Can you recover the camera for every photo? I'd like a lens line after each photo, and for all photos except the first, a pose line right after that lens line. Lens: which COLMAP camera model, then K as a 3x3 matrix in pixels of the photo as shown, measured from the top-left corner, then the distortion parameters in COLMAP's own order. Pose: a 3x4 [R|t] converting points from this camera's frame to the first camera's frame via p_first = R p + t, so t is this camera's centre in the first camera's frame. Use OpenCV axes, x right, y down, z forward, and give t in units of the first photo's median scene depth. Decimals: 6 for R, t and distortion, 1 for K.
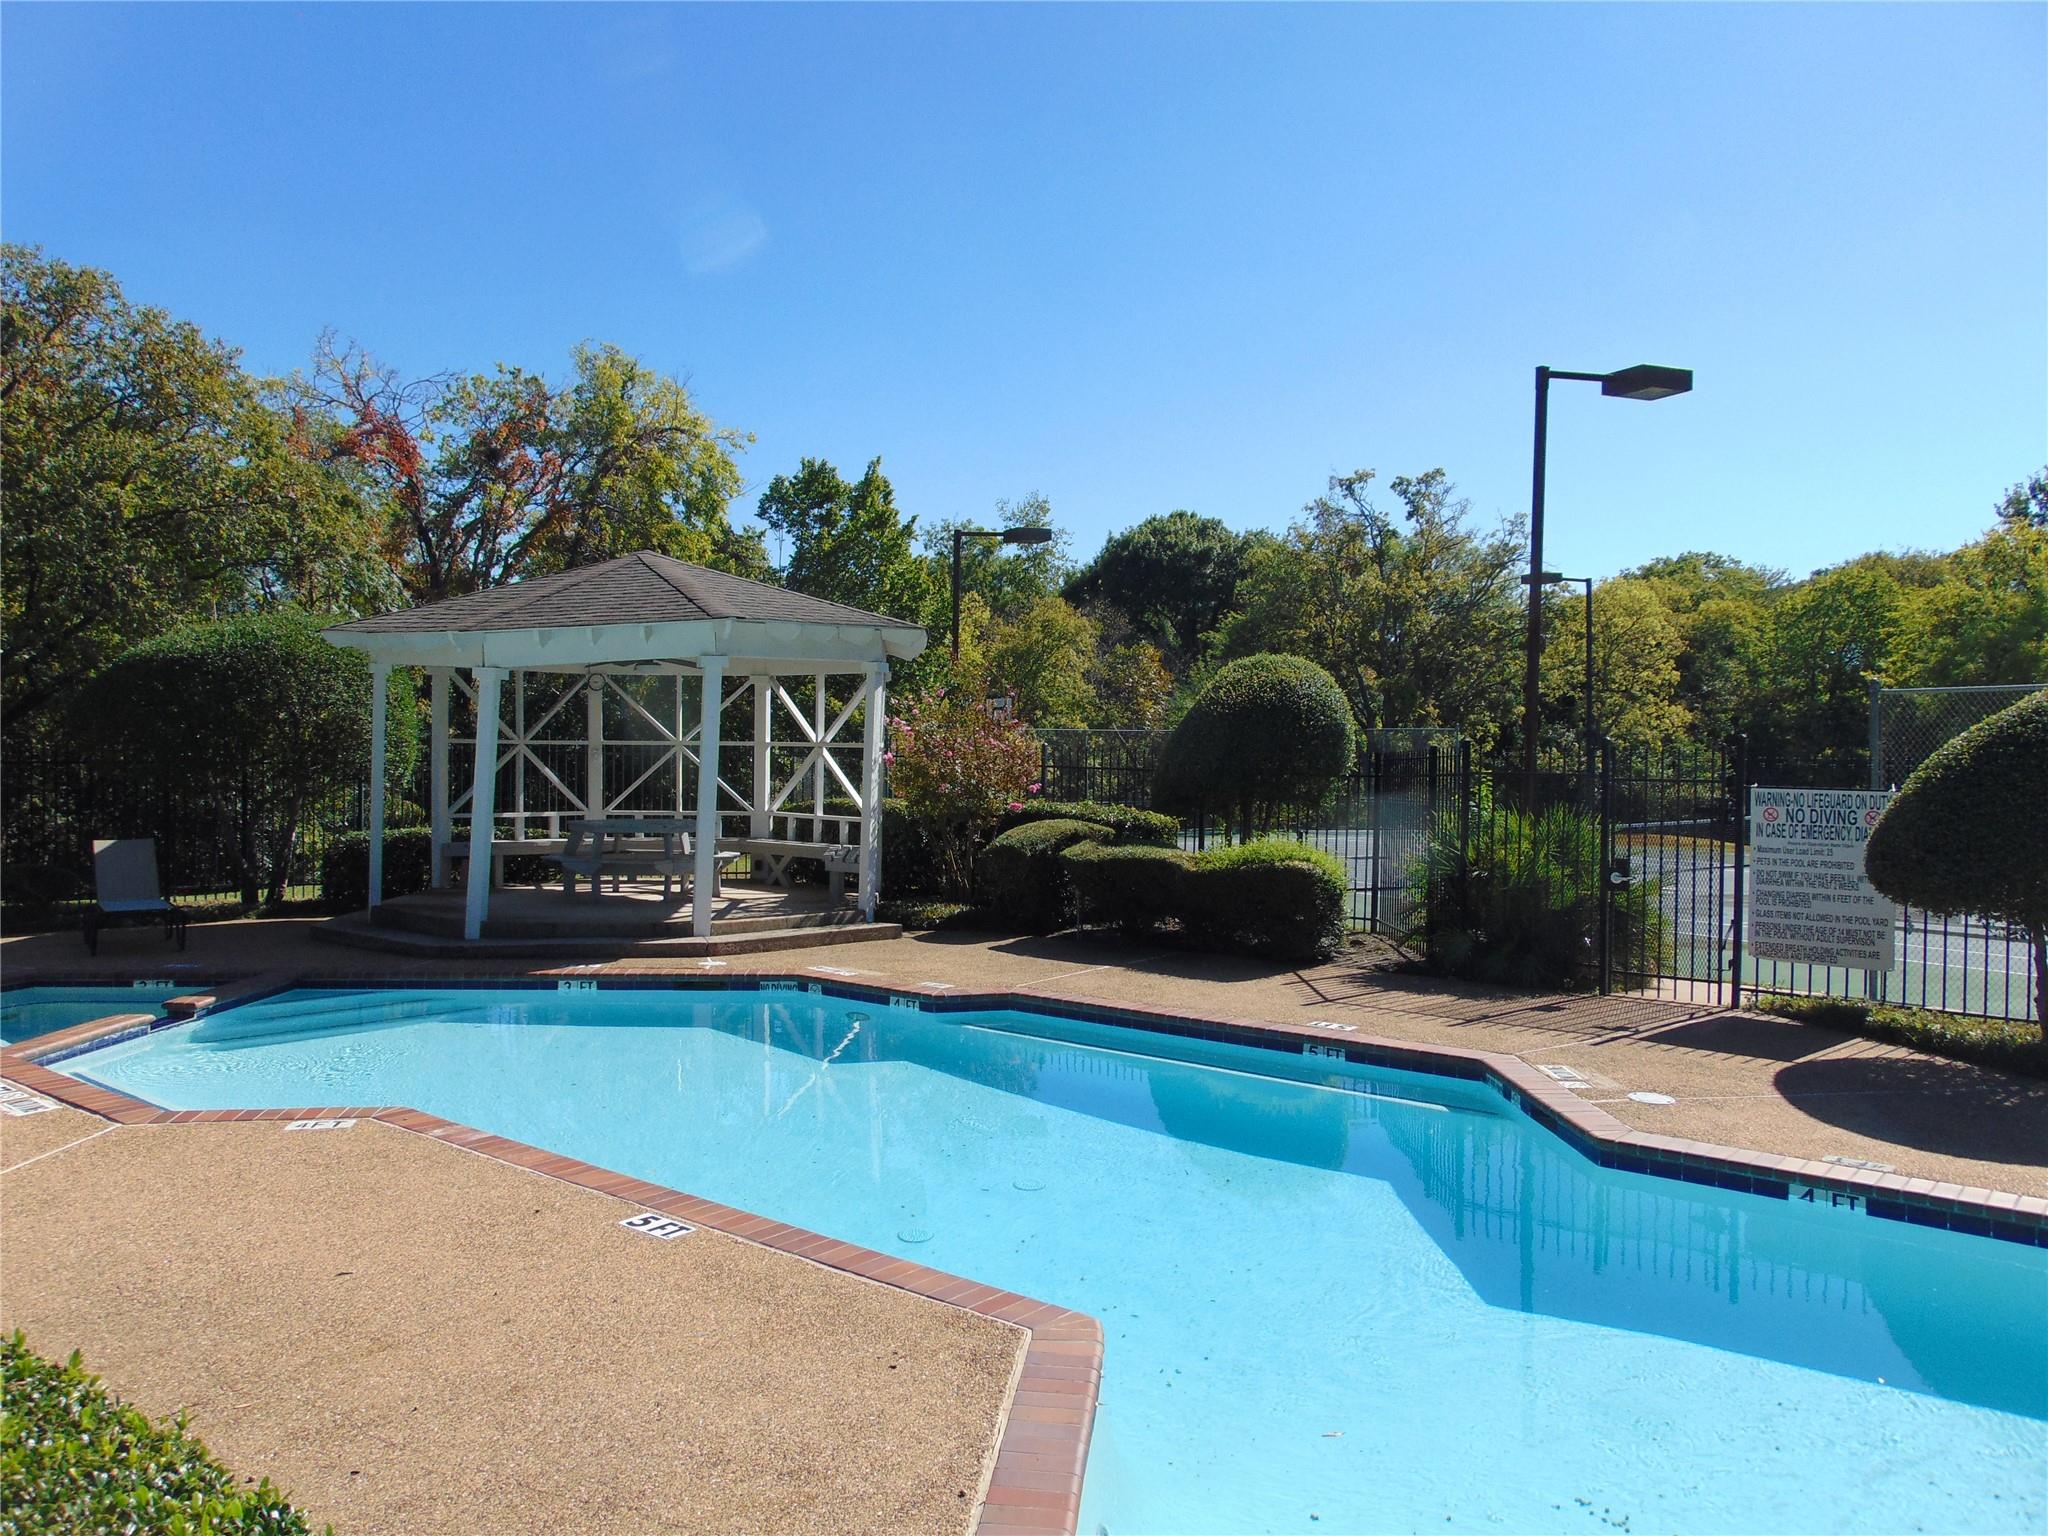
lens RADIAL K [[1536.7, 0, 1019.0], [0, 1536.7, 769.9], [0, 0, 1]] dist [-0.037013, 0.080337]
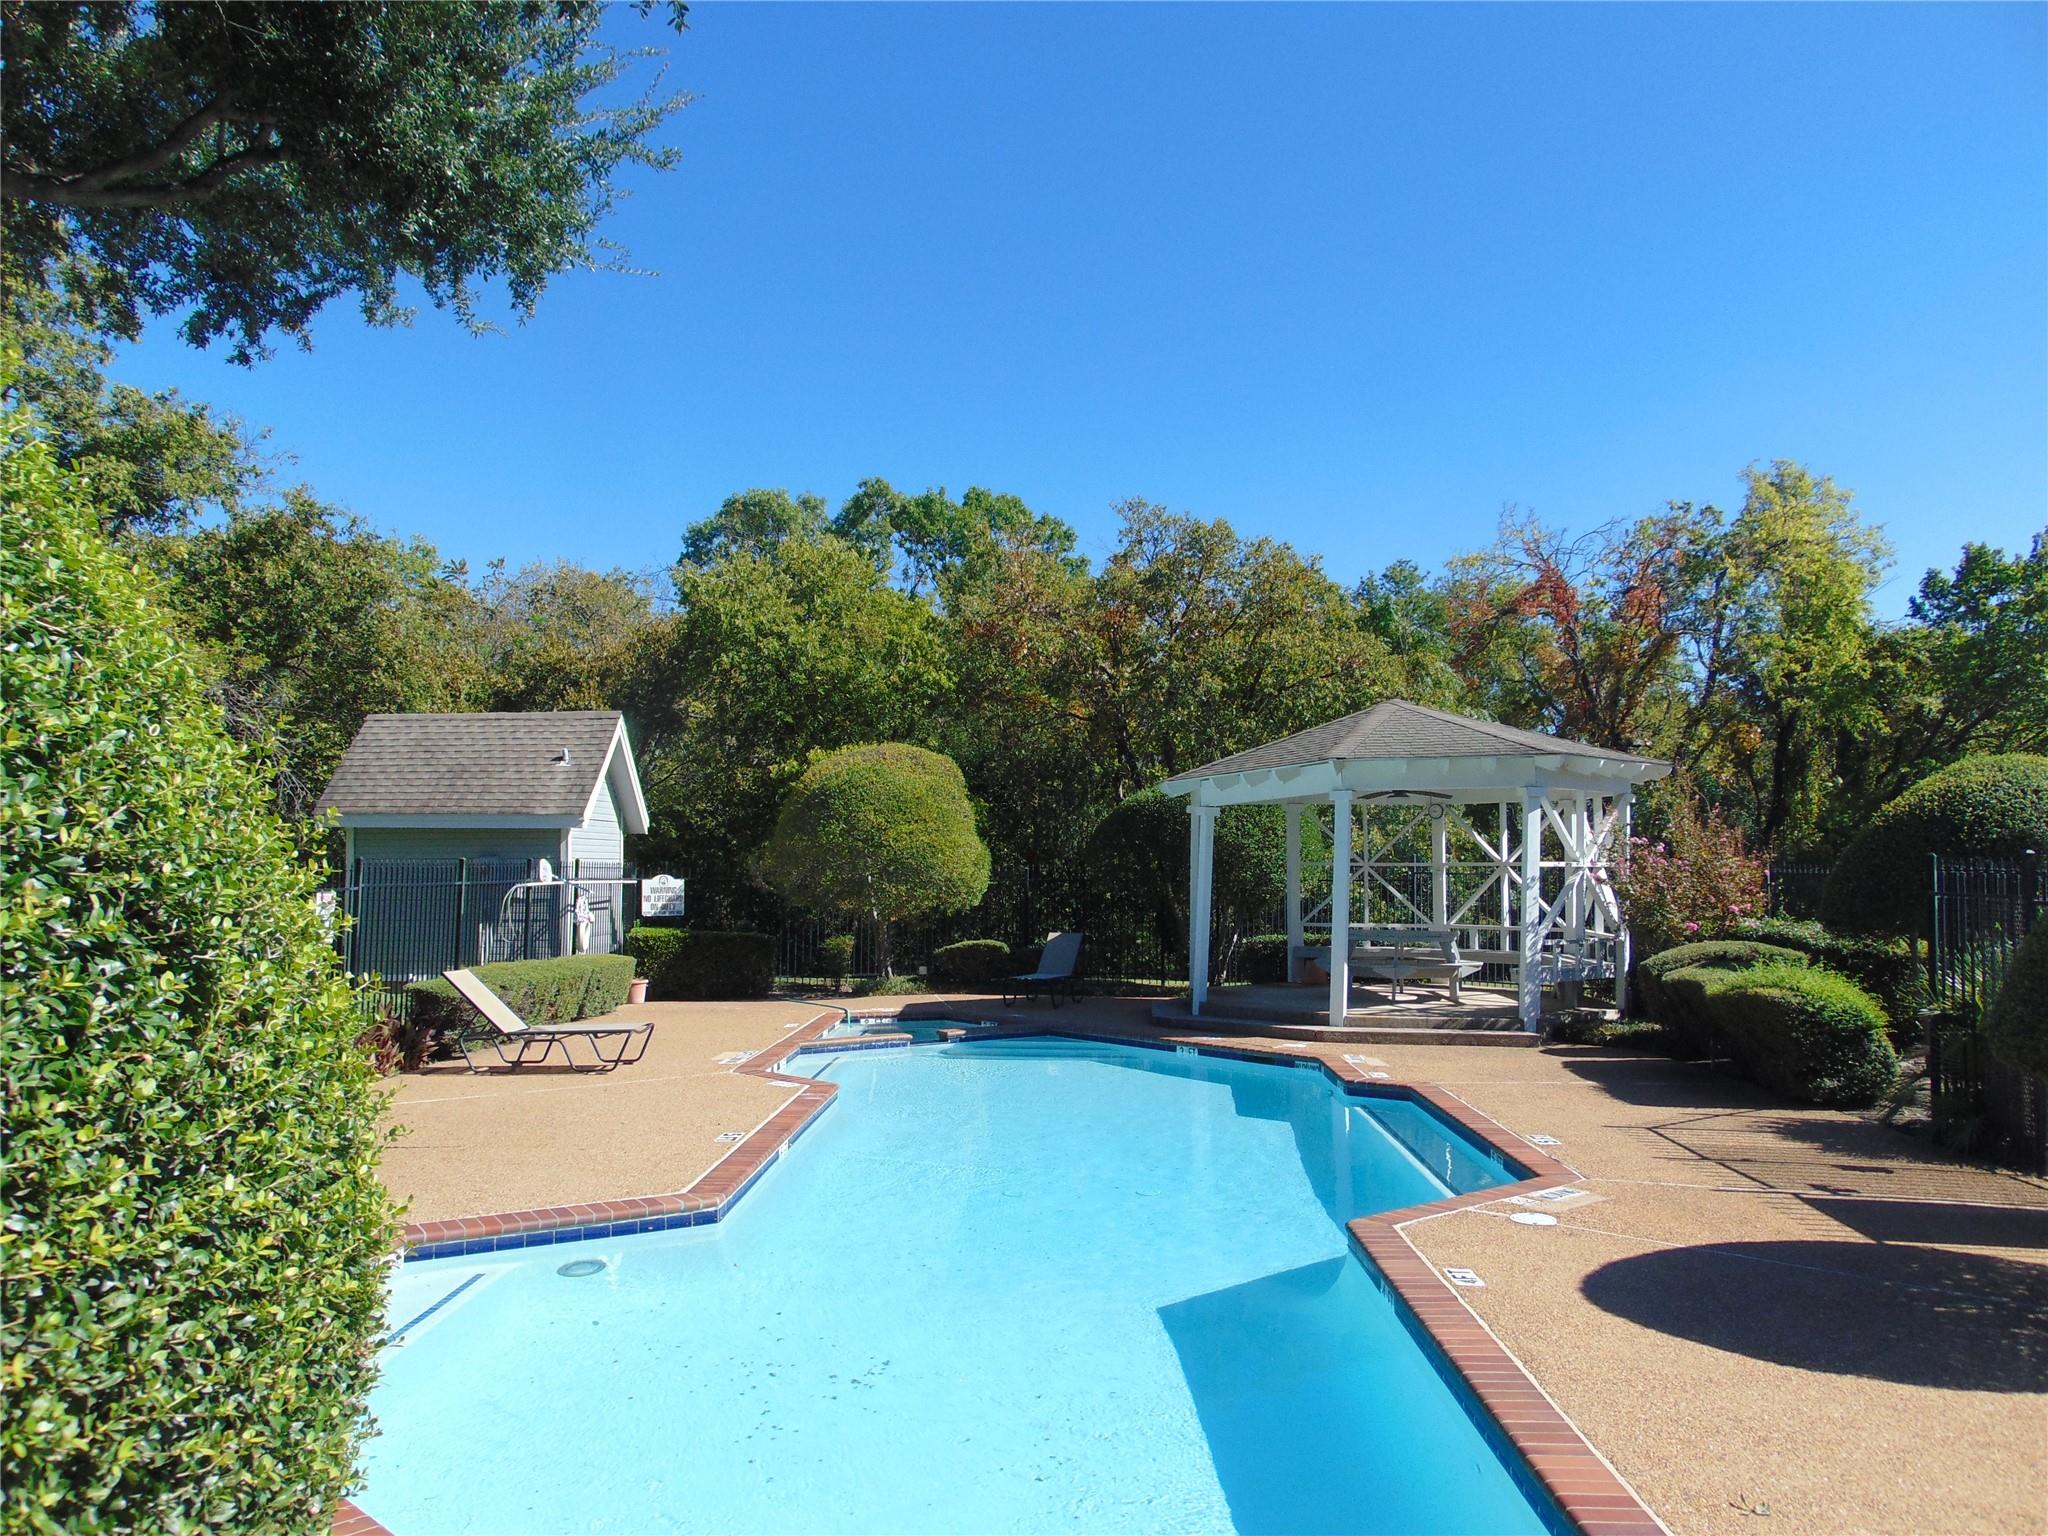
lens RADIAL K [[1536.7, 0, 1019.0], [0, 1536.7, 769.9], [0, 0, 1]] dist [-0.037013, 0.080337]
pose [[0.595427, -0.056542, -0.801417, 0.528845], [-0.008875, 0.996997, -0.076934, 0.003563], [0.803360, 0.052921, 0.593137, 0.078205]]
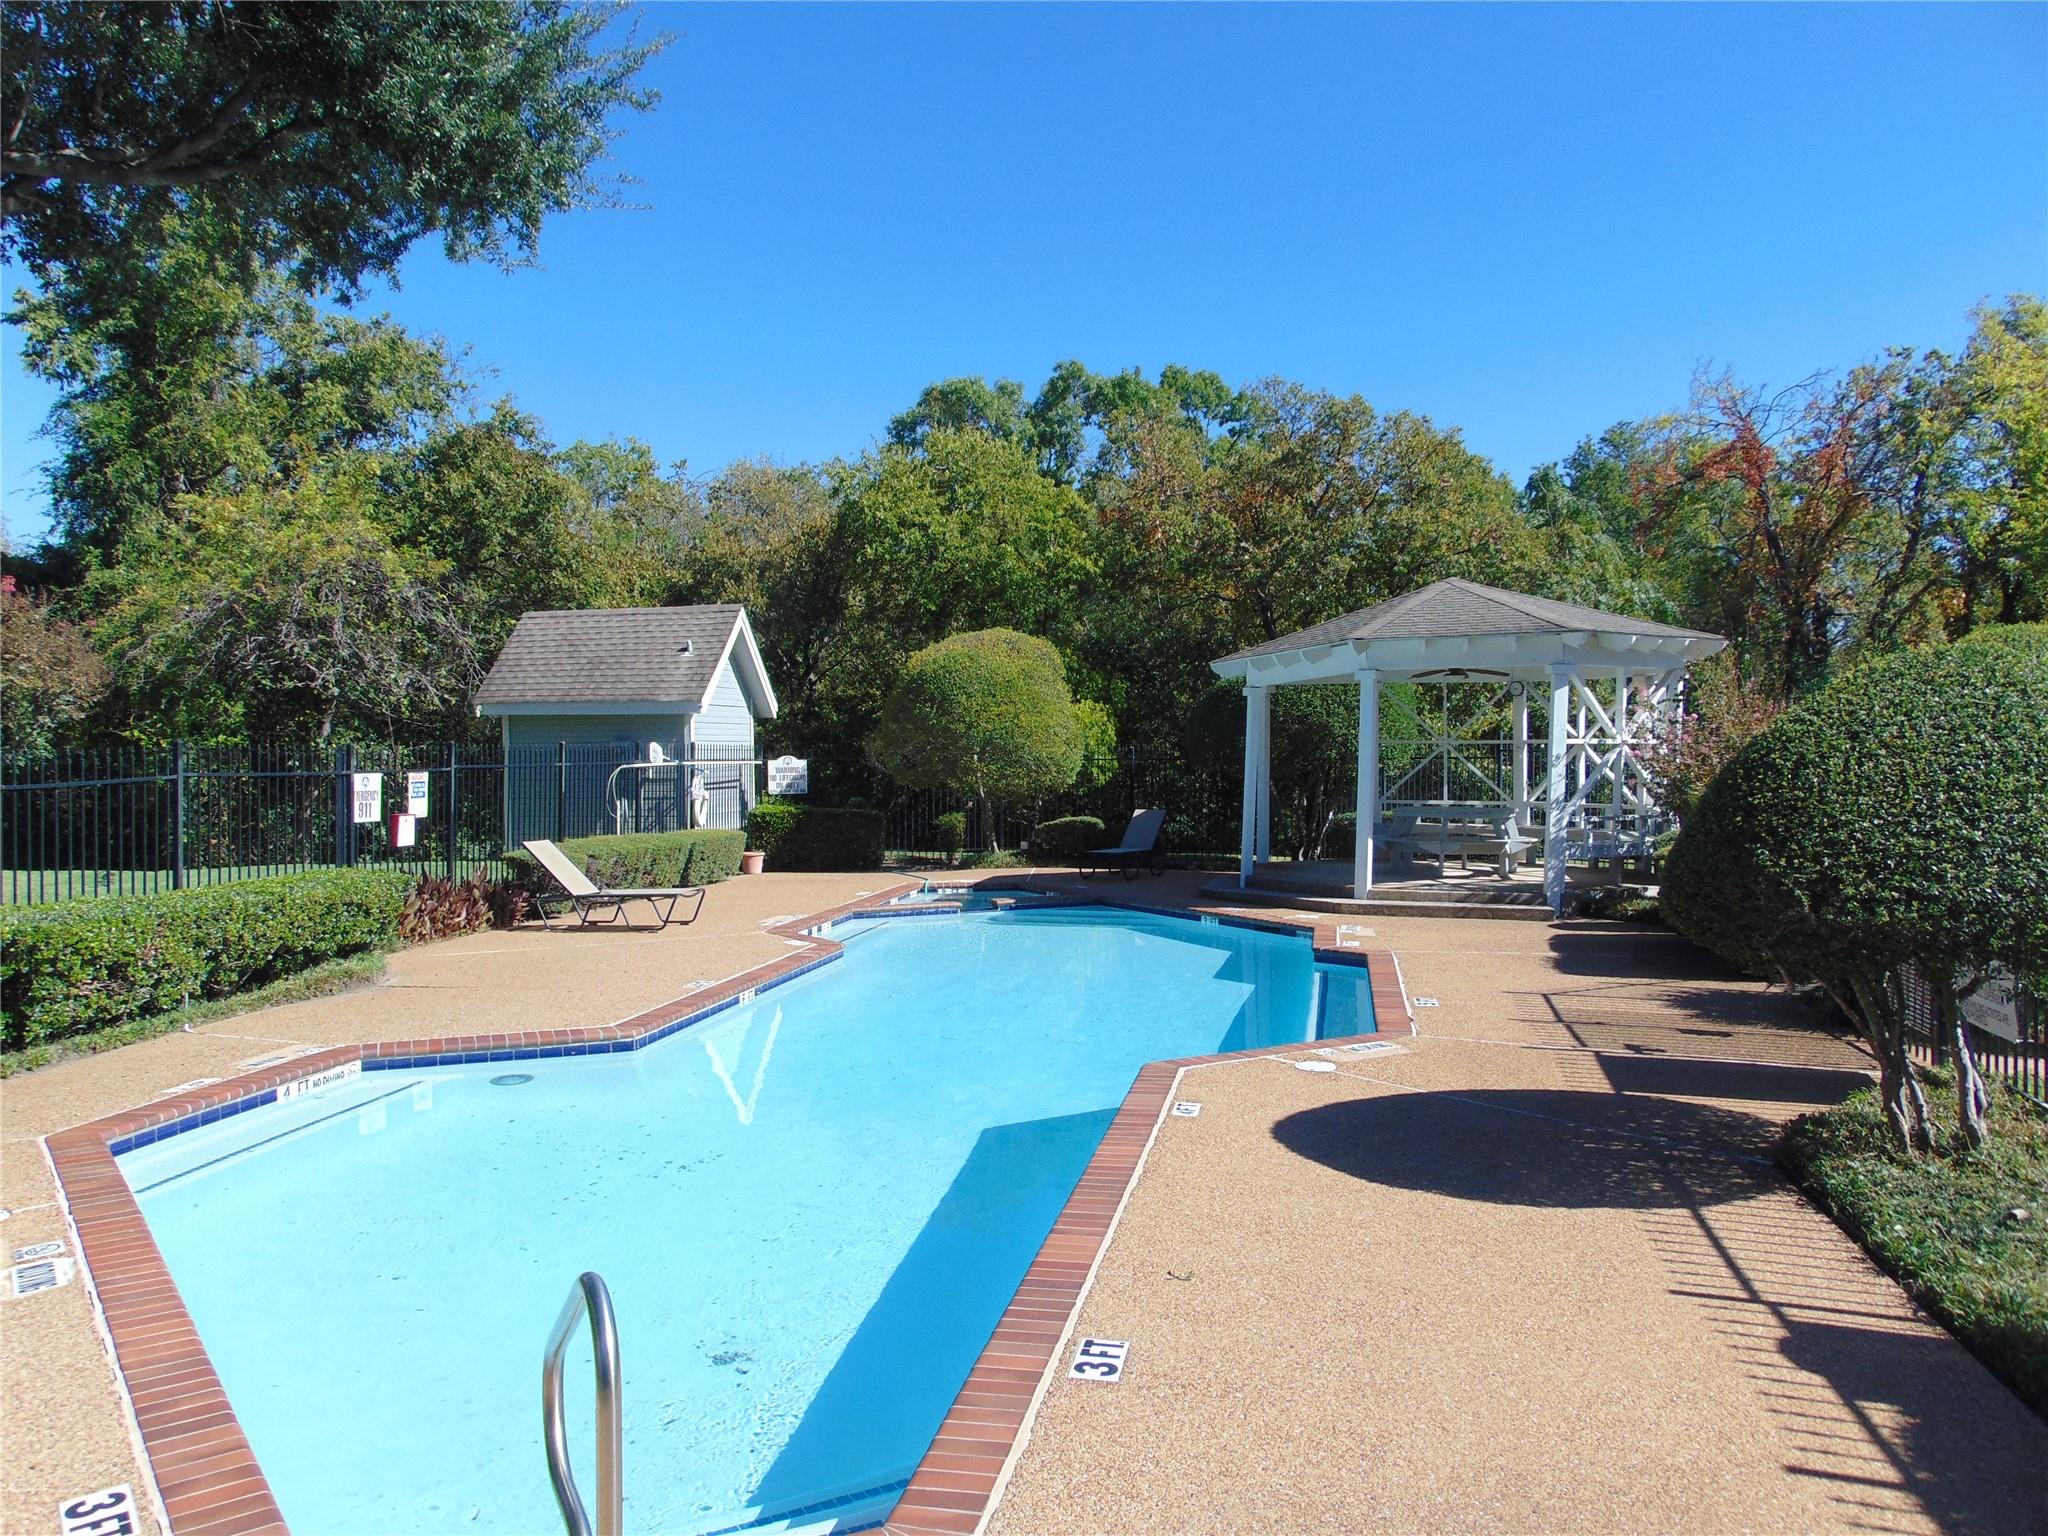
lens RADIAL K [[1539.5, 0, 1025.8], [0, 1539.5, 771.6], [0, 0, 1]] dist [-0.032746, 0.082783]
pose [[0.453039, 0.005249, -0.891475, 0.666506], [-0.005374, 0.999981, 0.003156, 0.003546], [0.891475, 0.003361, 0.453058, 0.179450]]
